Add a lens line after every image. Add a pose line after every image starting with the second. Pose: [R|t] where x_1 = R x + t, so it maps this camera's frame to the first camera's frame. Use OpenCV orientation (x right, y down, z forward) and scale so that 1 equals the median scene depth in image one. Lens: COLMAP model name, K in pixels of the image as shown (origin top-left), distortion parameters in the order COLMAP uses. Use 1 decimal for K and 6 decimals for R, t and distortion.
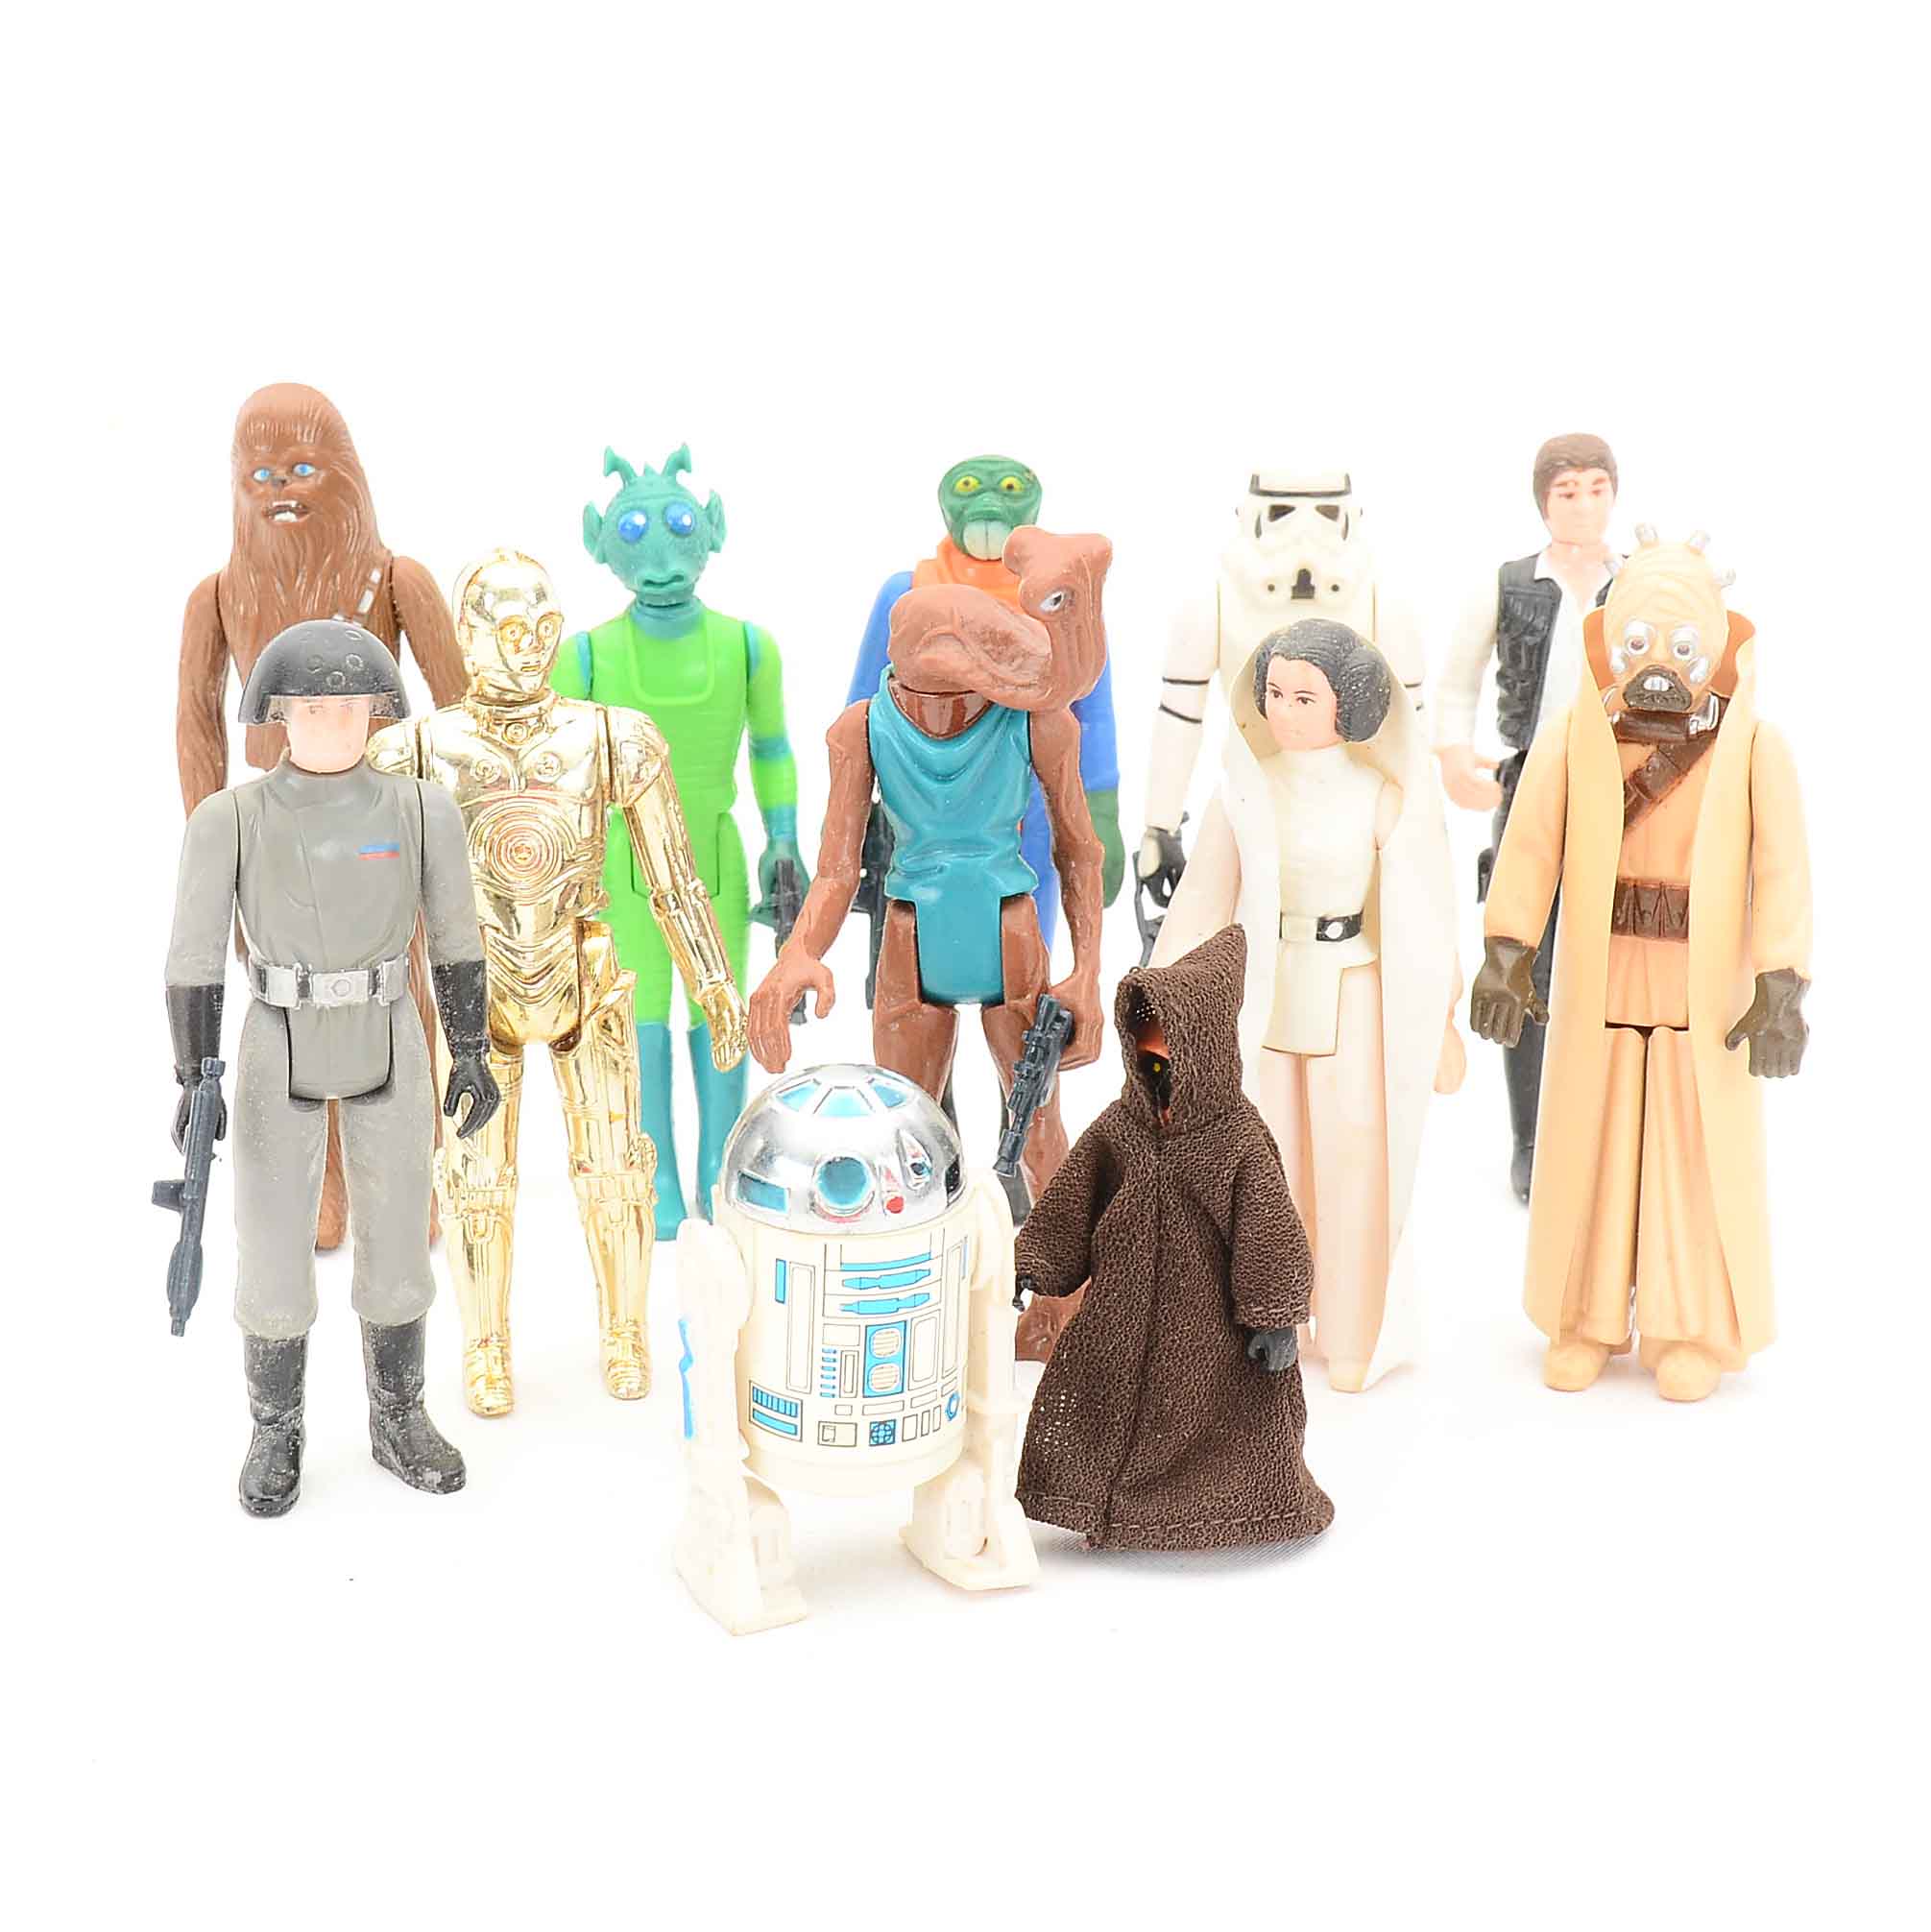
lens RADIAL K [[3846.8, 0, 965.5], [0, 3846.8, 966.0], [0, 0, 1]] dist [-0.037426, -0.037585]
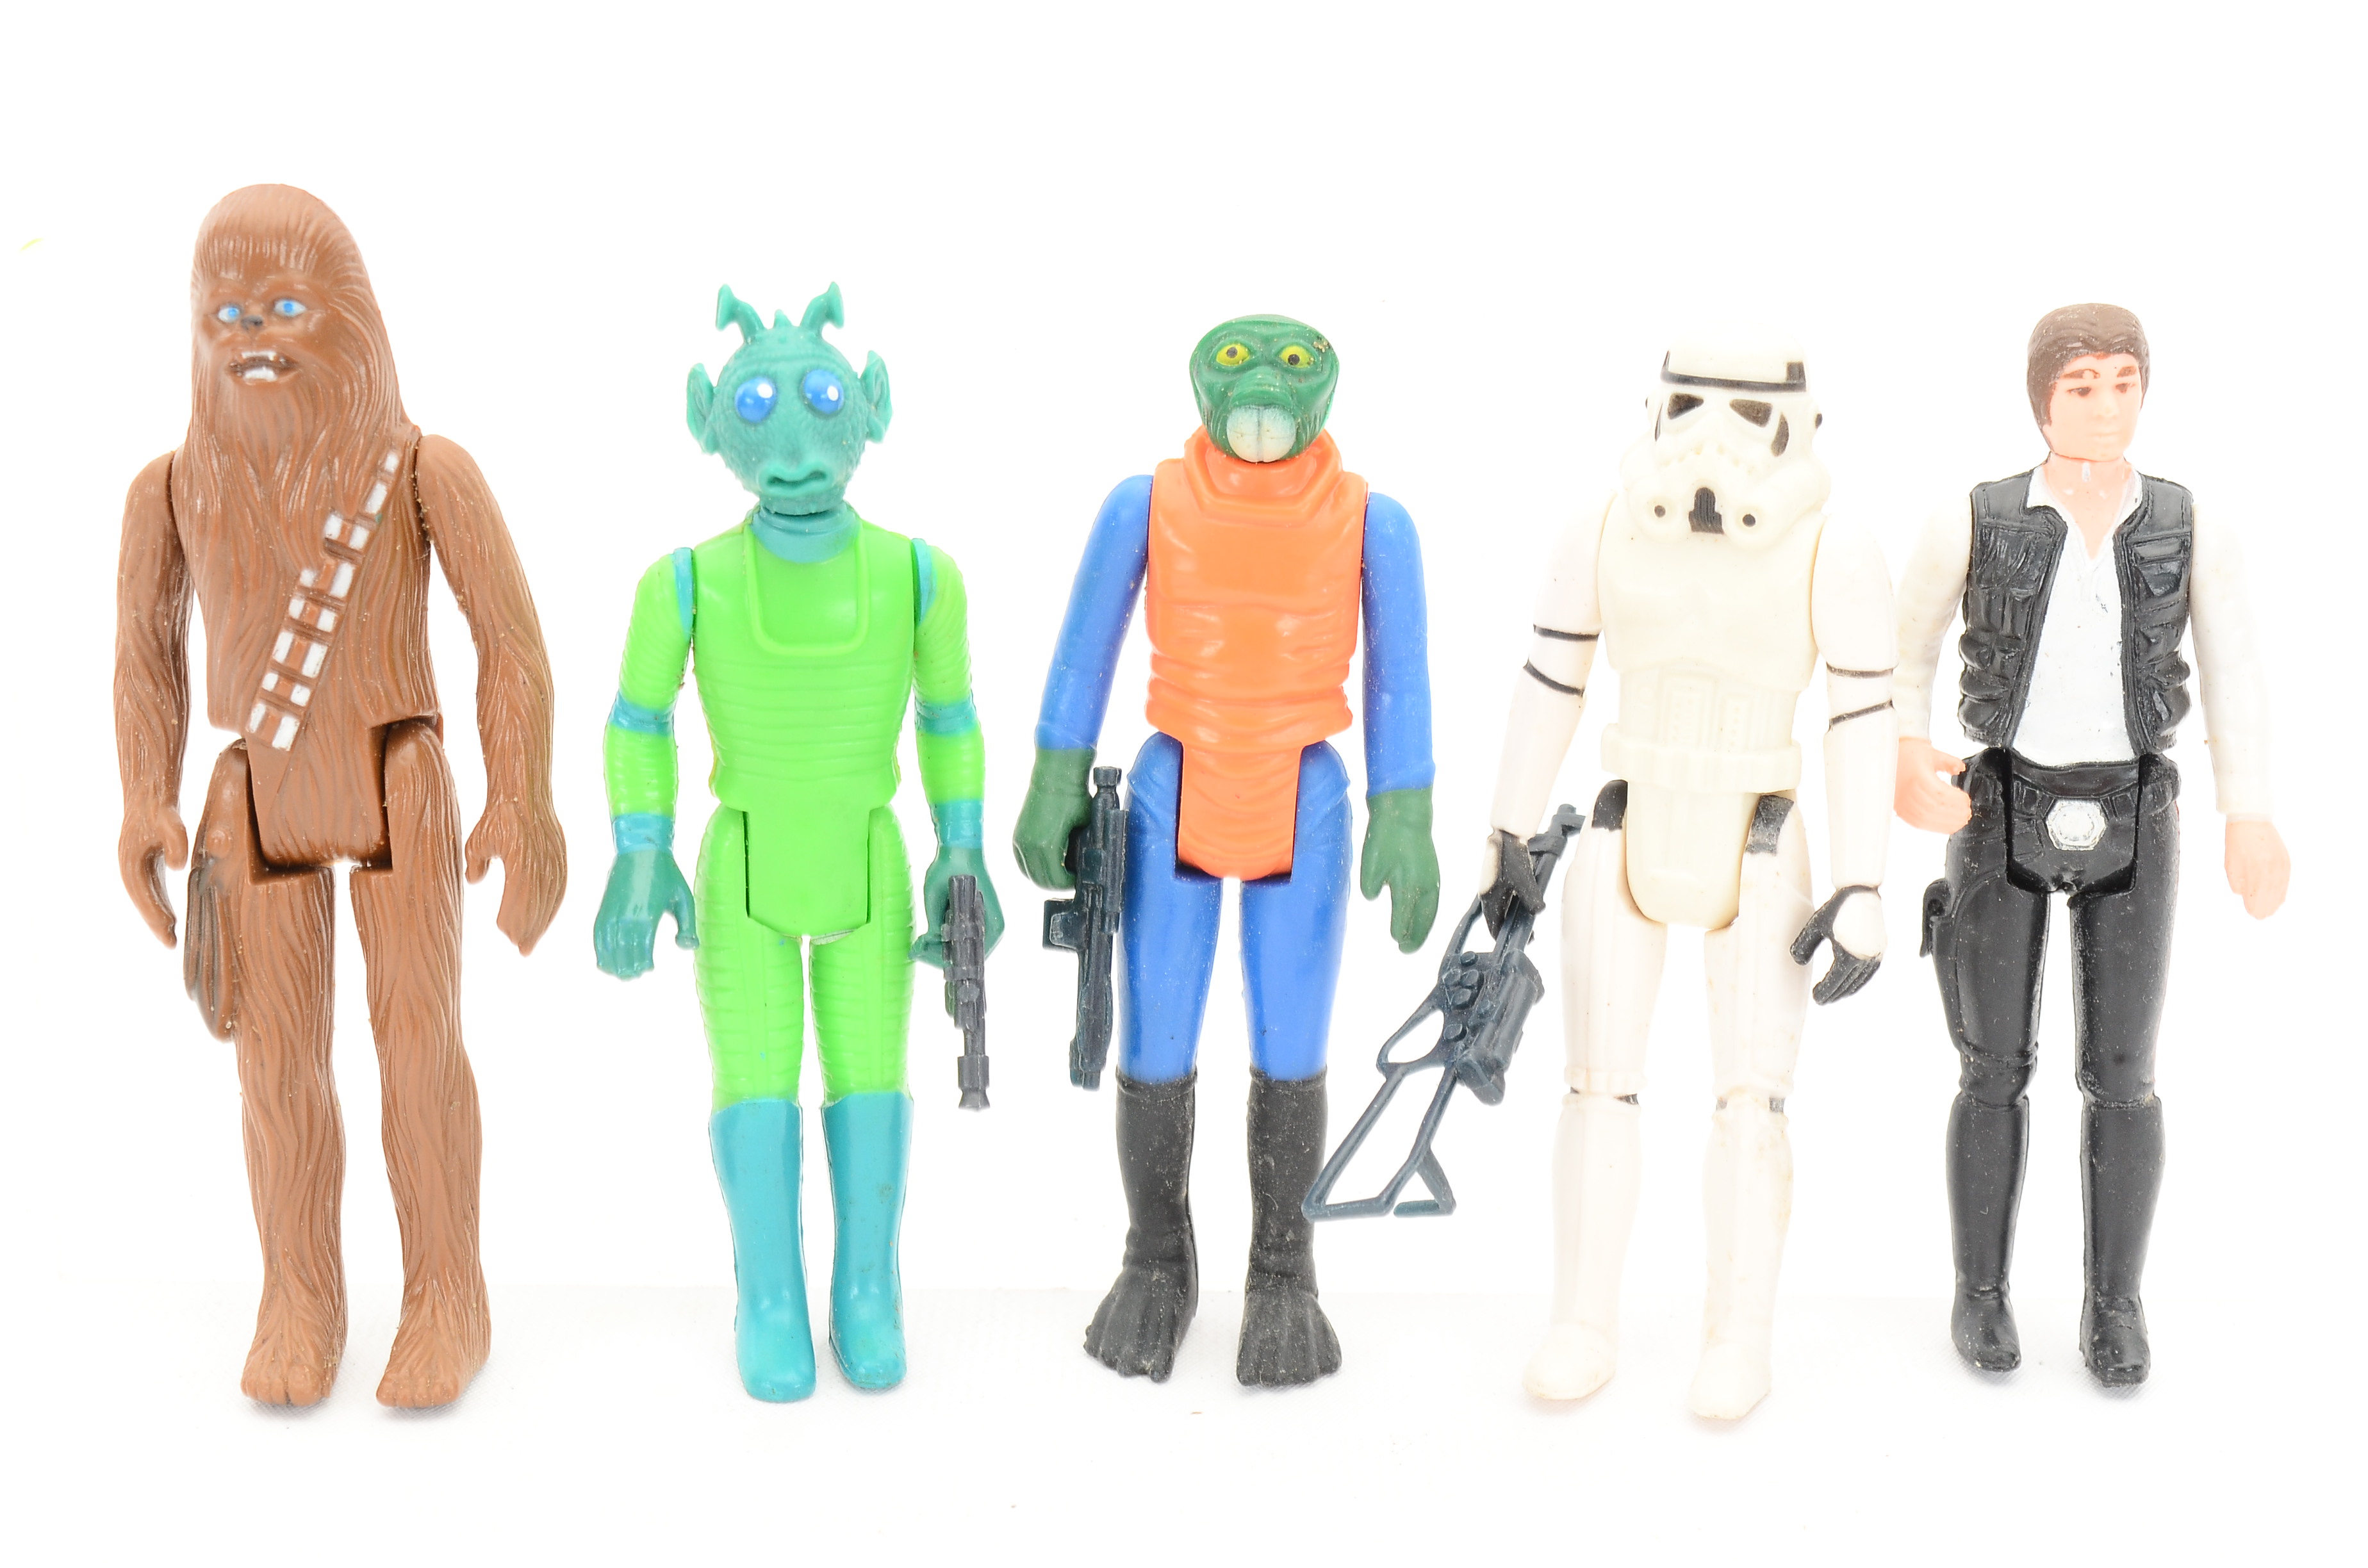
lens RADIAL K [[4020.5, 0, 1184.0], [0, 4020.5, 784.0], [0, 0, 1]] dist [-0.014013, -0.020014]
pose [[0.999693, 0.024686, 0.002013, -0.008447], [-0.024607, 0.999159, -0.032804, -0.022528], [-0.002821, 0.032744, 0.999460, 0.272288]]
